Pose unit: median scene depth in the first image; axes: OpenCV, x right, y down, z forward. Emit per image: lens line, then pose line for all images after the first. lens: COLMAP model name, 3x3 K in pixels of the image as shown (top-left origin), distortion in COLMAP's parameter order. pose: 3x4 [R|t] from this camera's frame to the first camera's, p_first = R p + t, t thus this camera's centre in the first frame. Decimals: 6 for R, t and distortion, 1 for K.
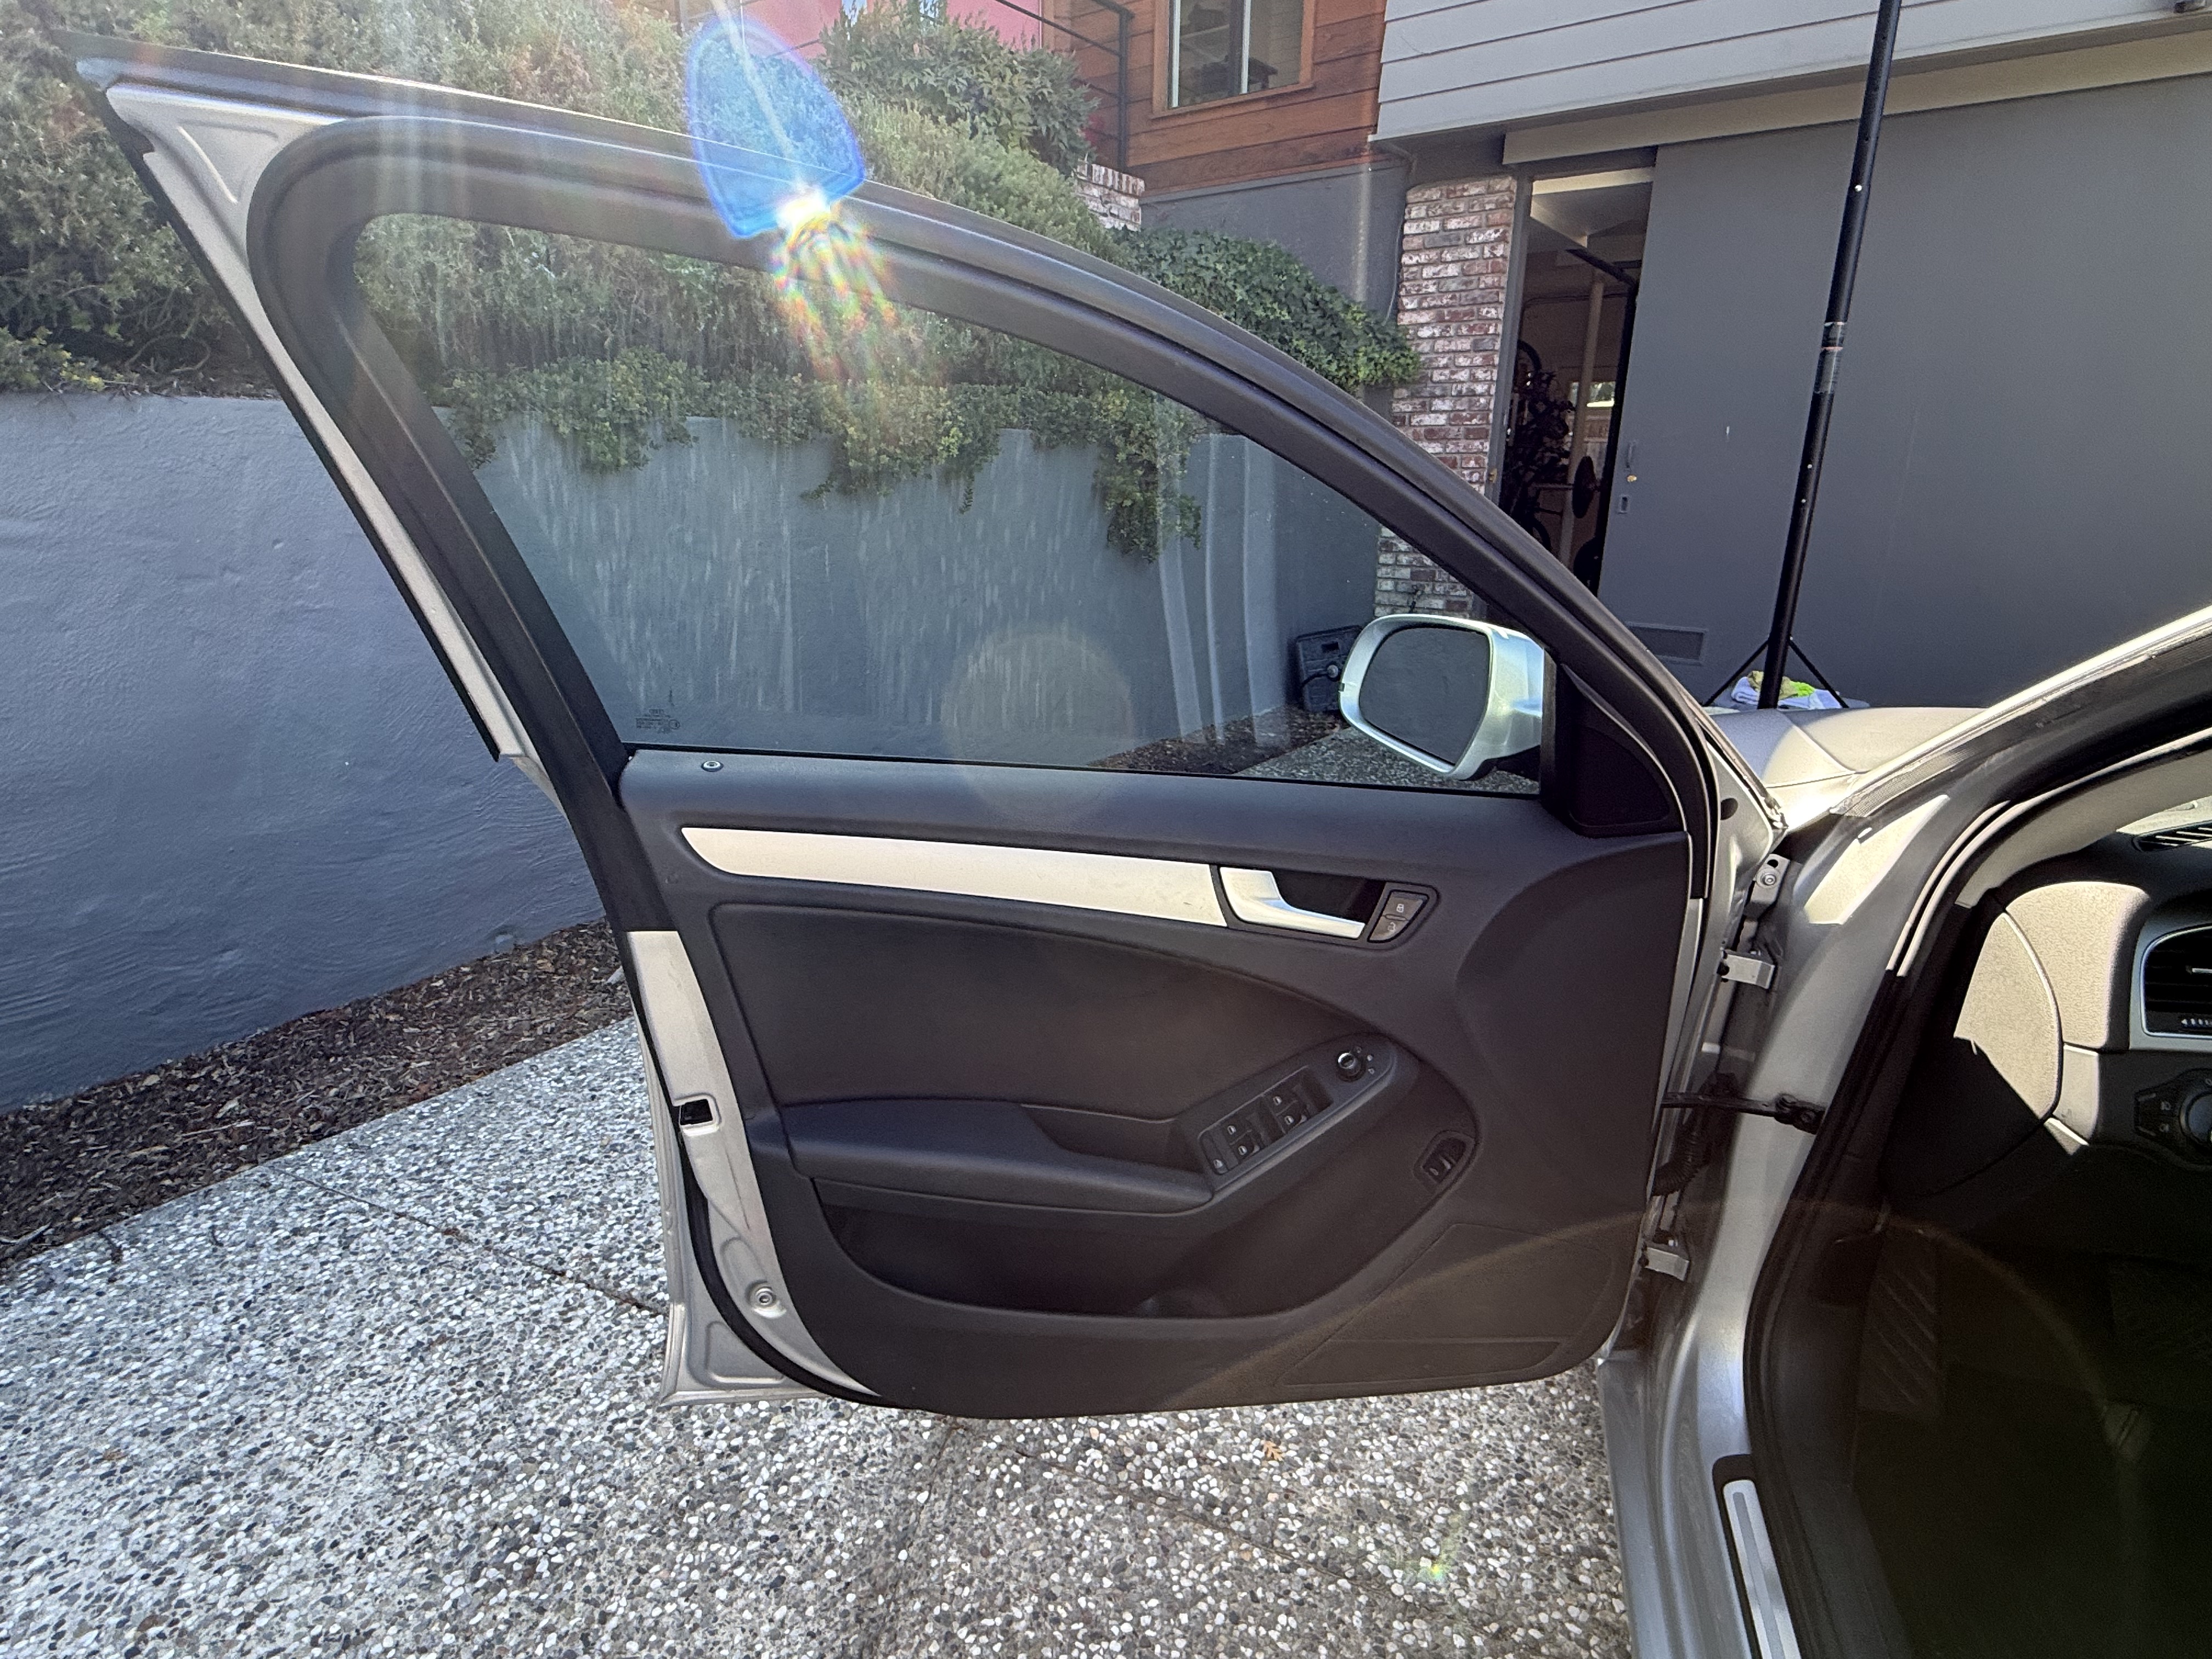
lens RADIAL K [[1202.8, 0, 1106.0], [0, 1202.8, 829.5], [0, 0, 1]] dist [0.002699, -0.000298]
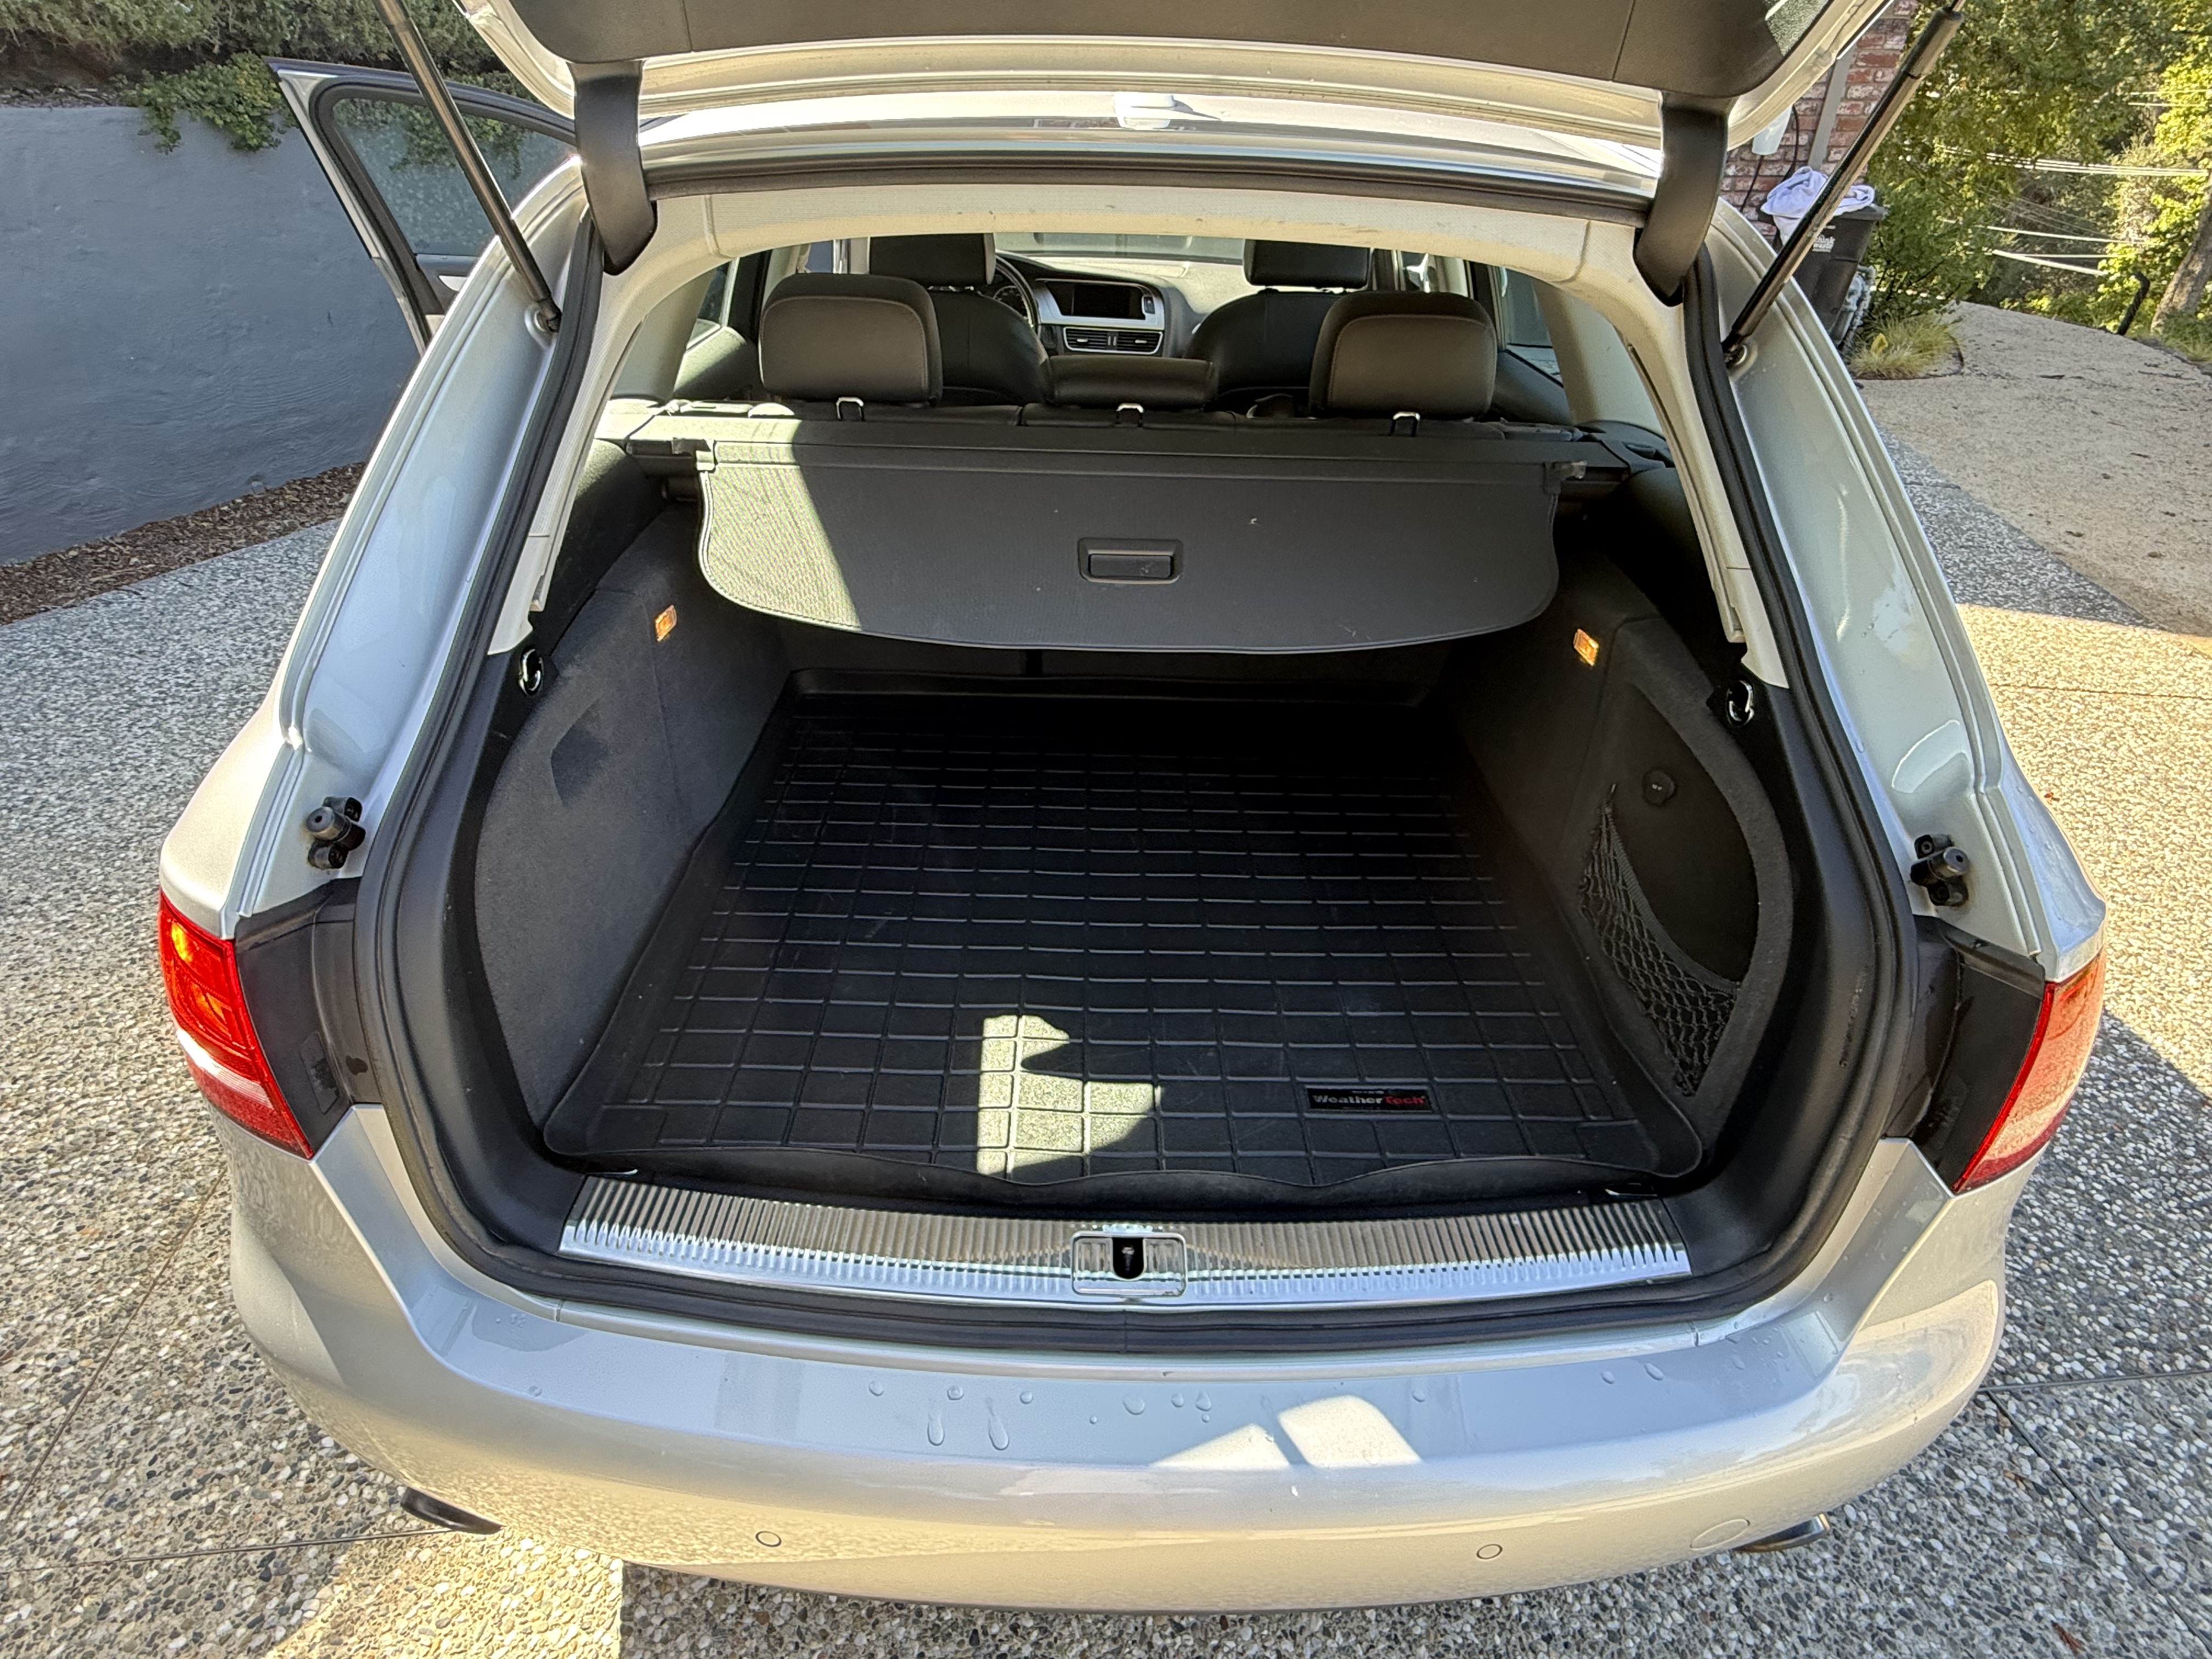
lens RADIAL K [[1202.8, 0, 1106.0], [0, 1202.8, 829.5], [0, 0, 1]] dist [0.002699, -0.000298]
pose [[0.958685, -0.155271, 0.238356, 0.139806], [0.093825, 0.963600, 0.250343, 0.290629], [-0.268551, -0.217637, 0.938358, -1.062321]]
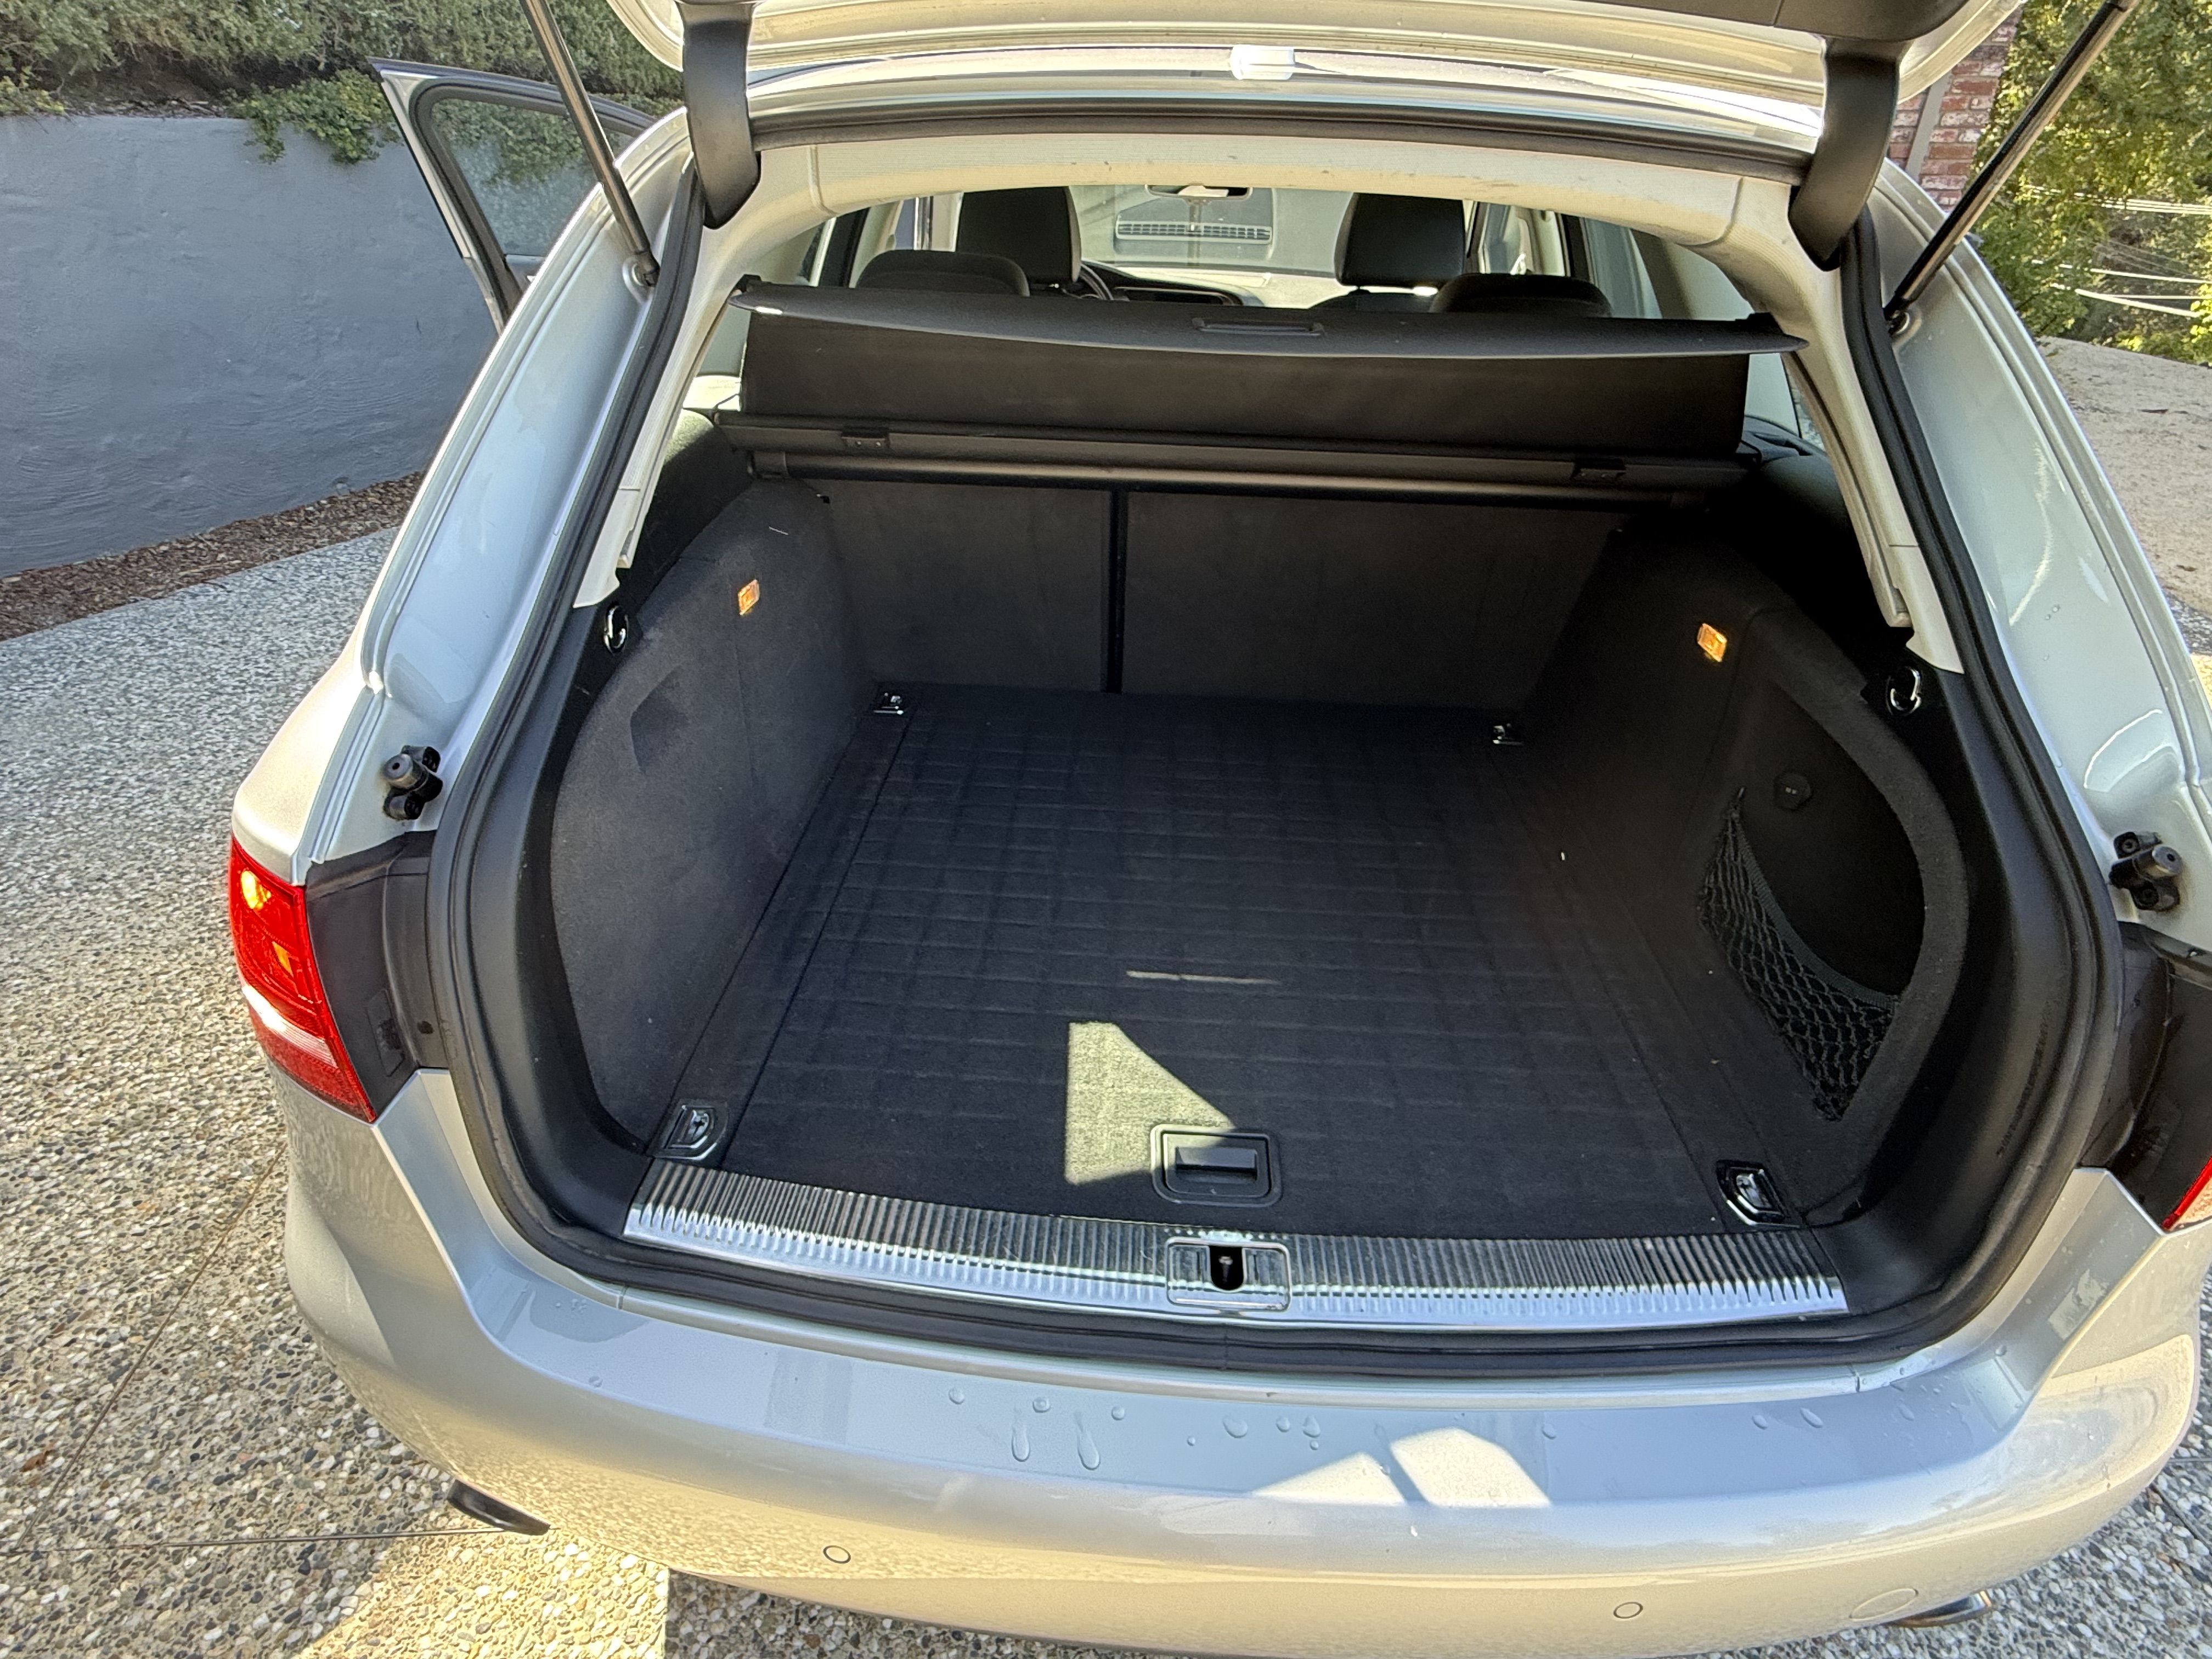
lens RADIAL K [[1202.8, 0, 1106.0], [0, 1202.8, 829.5], [0, 0, 1]] dist [0.002699, -0.000298]
pose [[0.971243, -0.122396, 0.204221, 0.124516], [0.075445, 0.971757, 0.223600, 0.312145], [-0.225821, -0.201762, 0.953046, -1.037088]]
